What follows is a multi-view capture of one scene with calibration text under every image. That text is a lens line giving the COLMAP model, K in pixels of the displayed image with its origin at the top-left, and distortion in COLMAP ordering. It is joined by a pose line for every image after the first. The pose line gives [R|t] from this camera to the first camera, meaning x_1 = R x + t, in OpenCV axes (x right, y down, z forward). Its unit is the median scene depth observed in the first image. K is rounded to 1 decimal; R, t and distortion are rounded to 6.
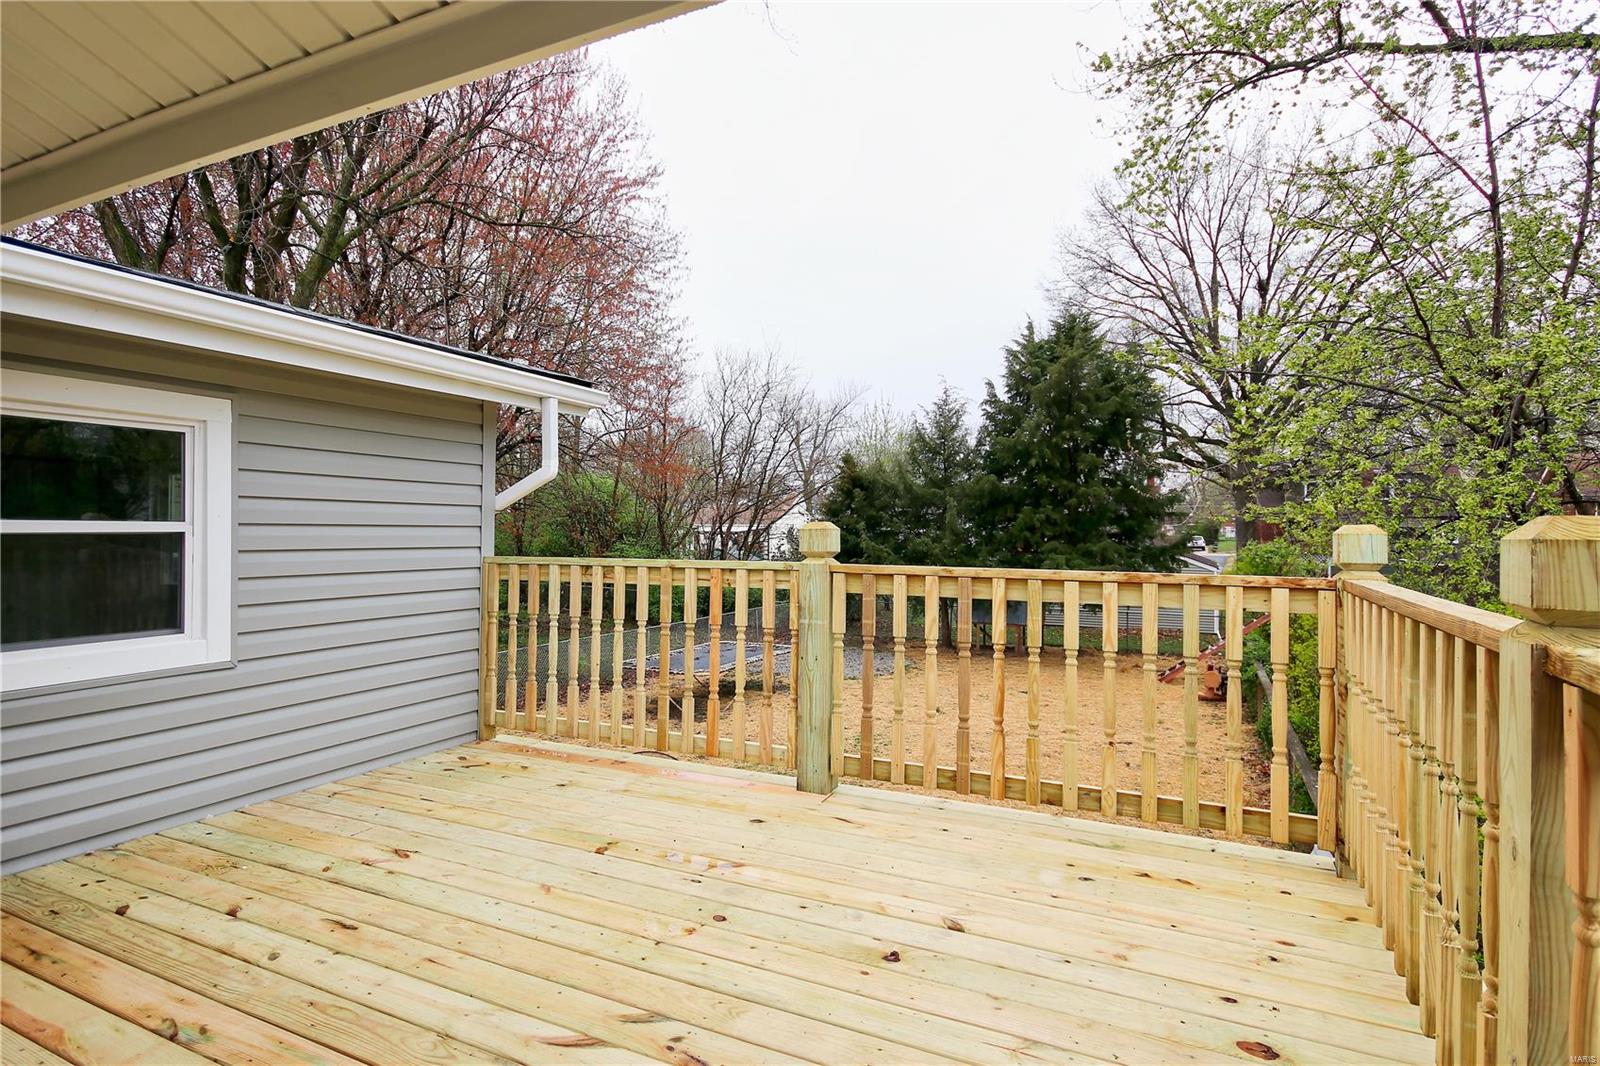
lens RADIAL K [[823.9, 0, 791.7], [0, 823.9, 525.9], [0, 0, 1]] dist [0.003906, 0.001355]
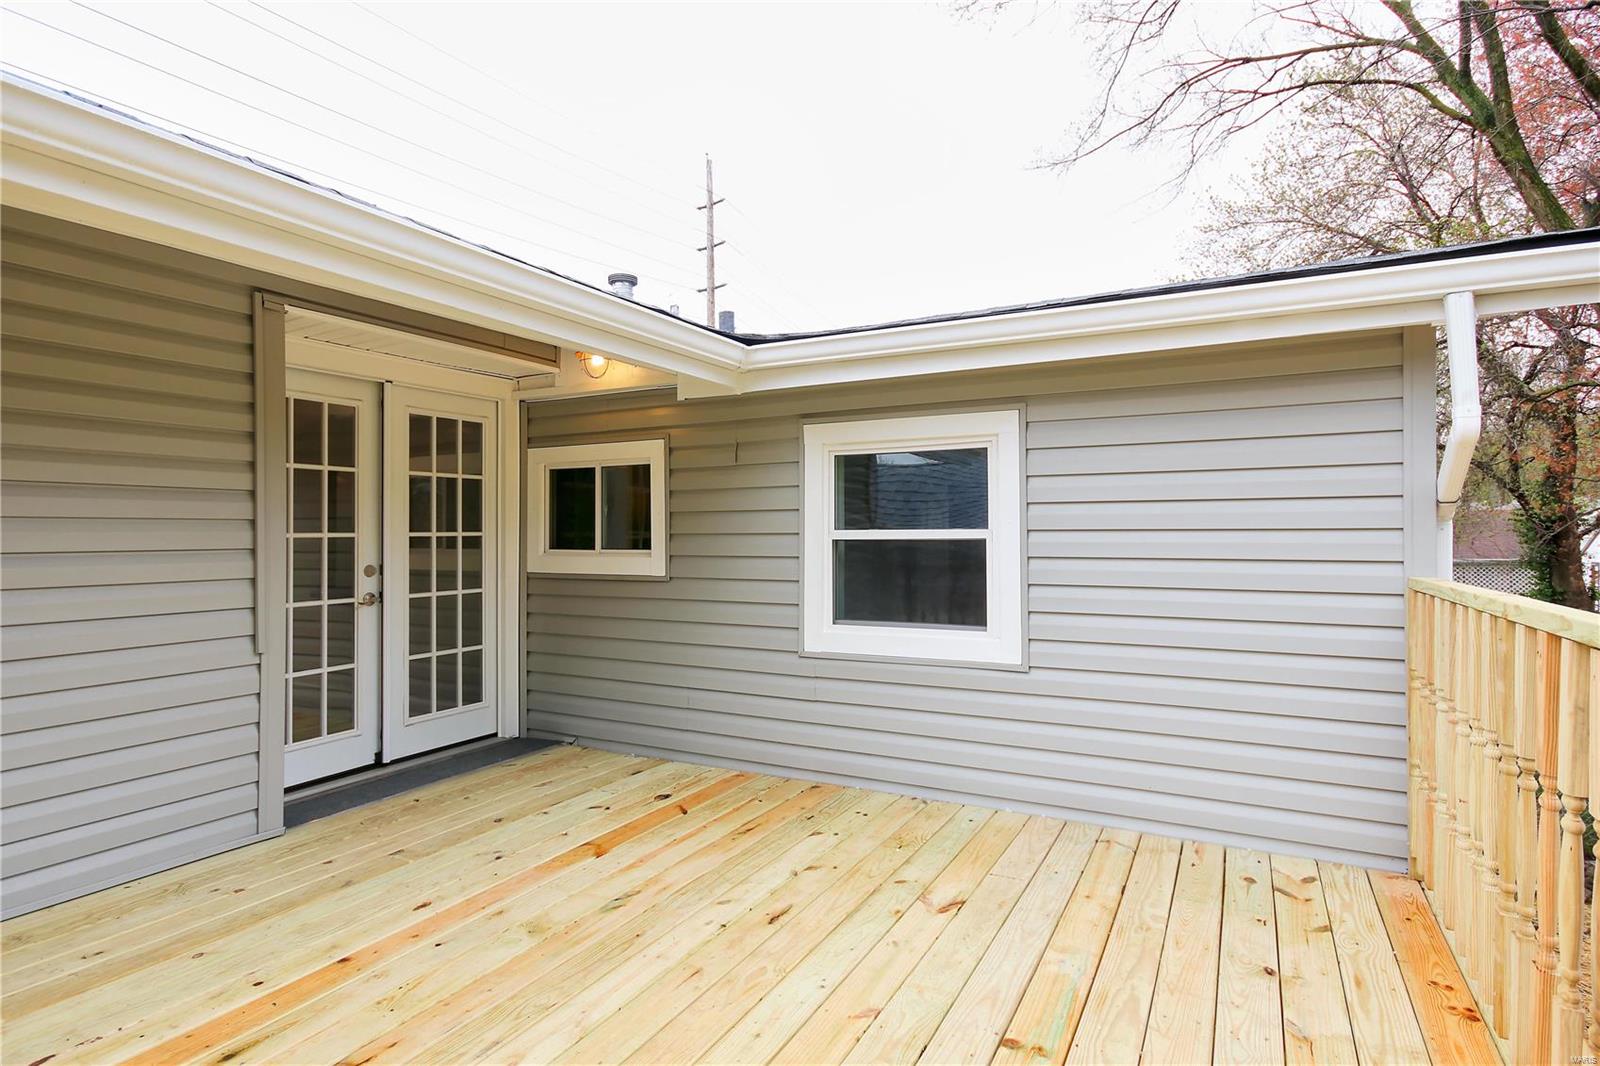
lens RADIAL K [[849.3, 0, 801.0], [0, 849.3, 535.0], [0, 0, 1]] dist [0.004847, 0.000190]
pose [[-0.046752, -0.004338, -0.998897, 0.382769], [0.008658, 0.999951, -0.004748, 0.004721], [0.998869, -0.008870, -0.046712, 0.779637]]
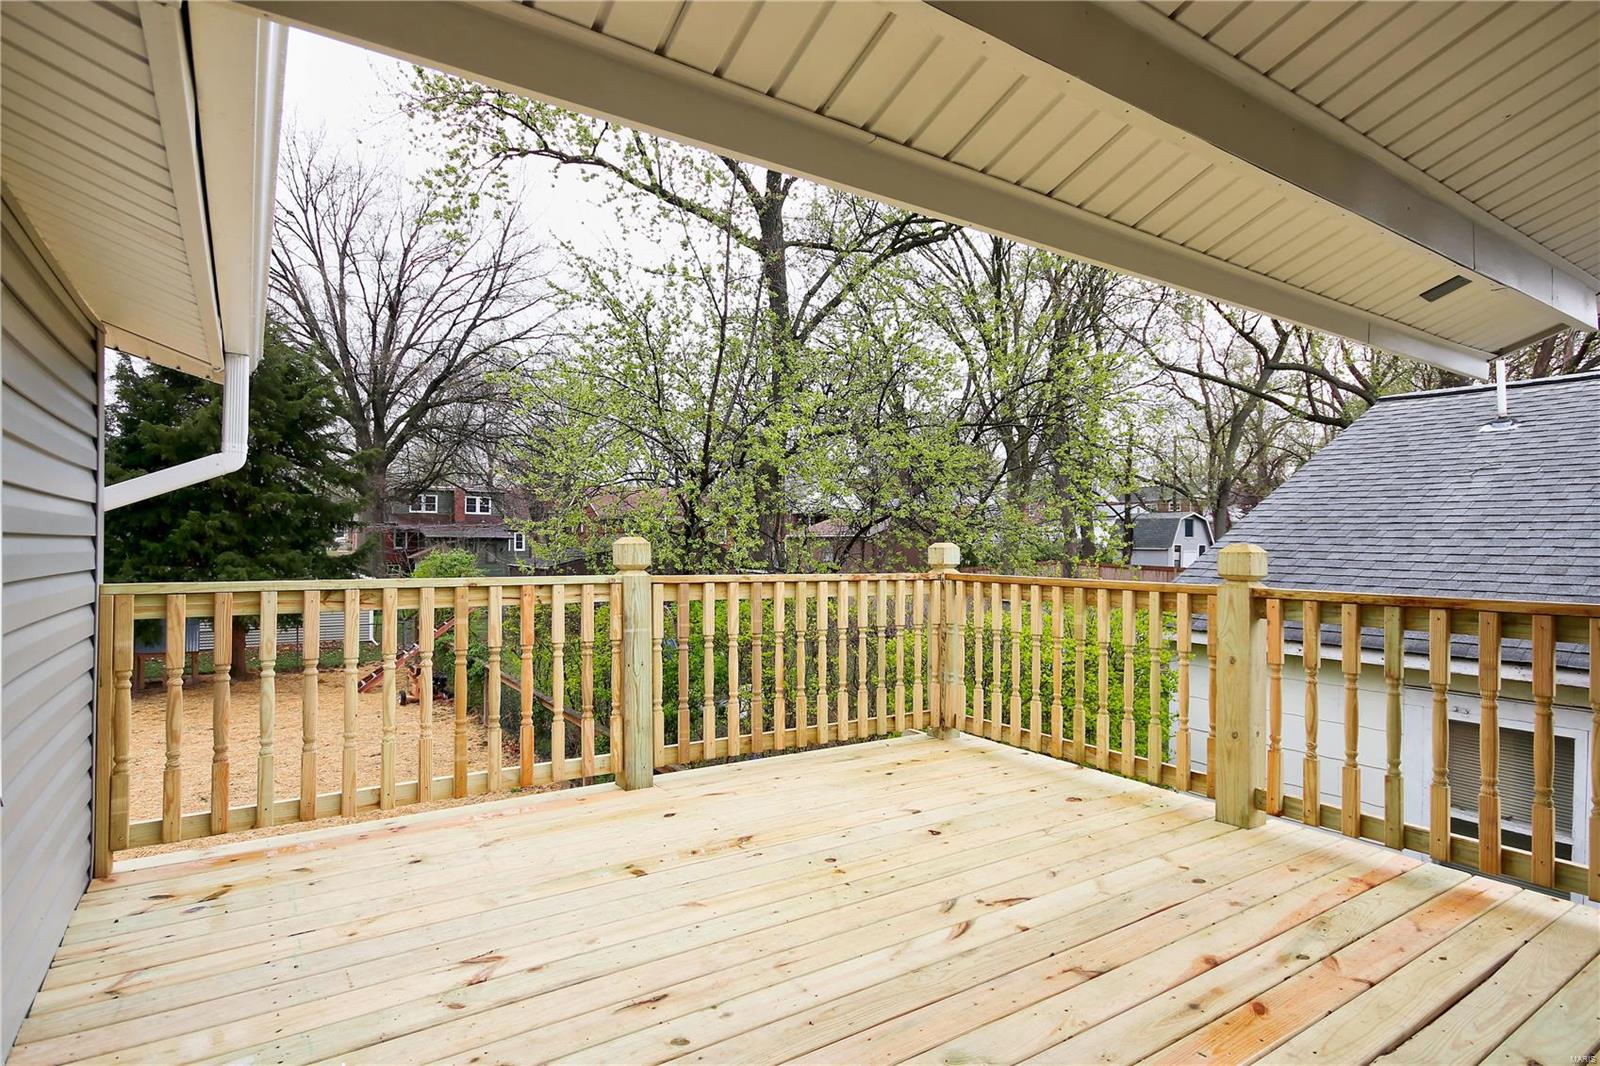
lens RADIAL K [[823.9, 0, 789.8], [0, 823.9, 544.5], [0, 0, 1]] dist [0.003906, 0.001355]
pose [[0.514101, 0.001766, 0.857728, -0.871189], [-0.011973, 0.999915, 0.005118, -0.003214], [-0.857646, -0.012900, 0.514079, 0.309914]]
